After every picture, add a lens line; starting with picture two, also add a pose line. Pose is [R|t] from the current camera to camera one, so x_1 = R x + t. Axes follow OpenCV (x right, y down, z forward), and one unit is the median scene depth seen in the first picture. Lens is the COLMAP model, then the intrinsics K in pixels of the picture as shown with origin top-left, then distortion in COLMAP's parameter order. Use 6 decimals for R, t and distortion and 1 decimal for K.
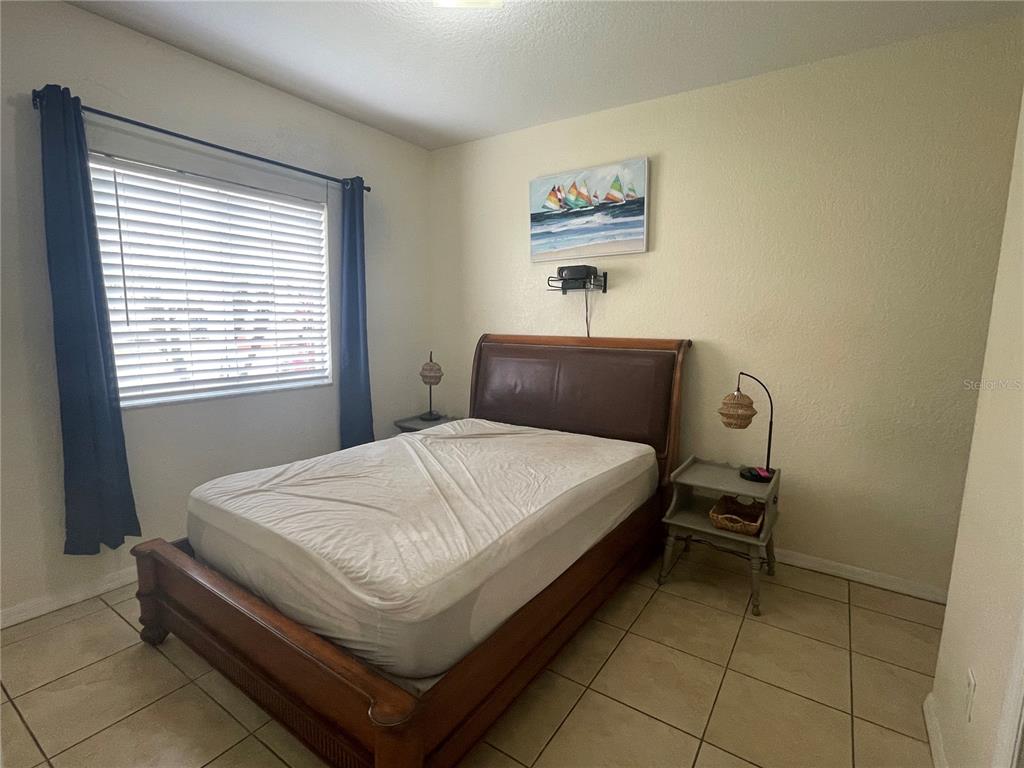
lens RADIAL K [[493.6, 0, 510.0], [0, 493.6, 393.2], [0, 0, 1]] dist [-0.003483, 0.000721]
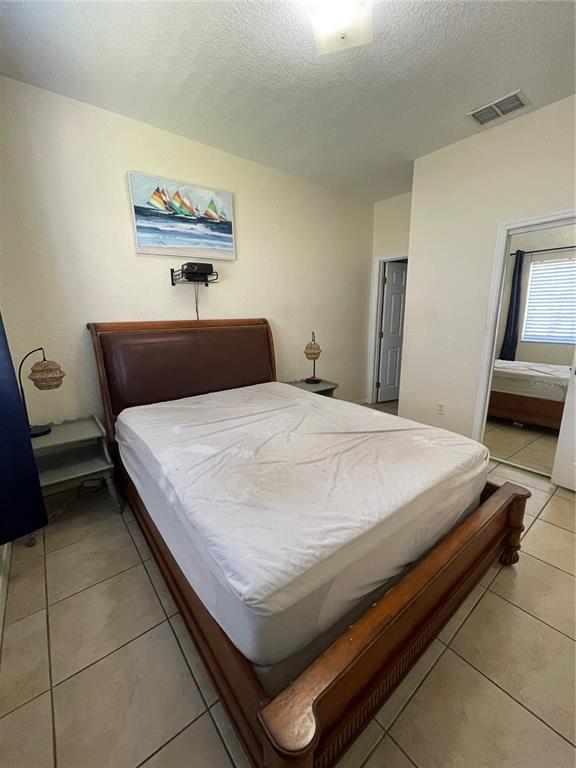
lens RADIAL K [[310.4, 0, 286.9], [0, 310.4, 378.5], [0, 0, 1]] dist [-0.000566, 0.000328]
pose [[0.304927, -0.219943, 0.926631, -0.600937], [0.148623, 0.972037, 0.181813, -0.080454], [-0.940708, 0.082278, 0.329089, 0.540649]]
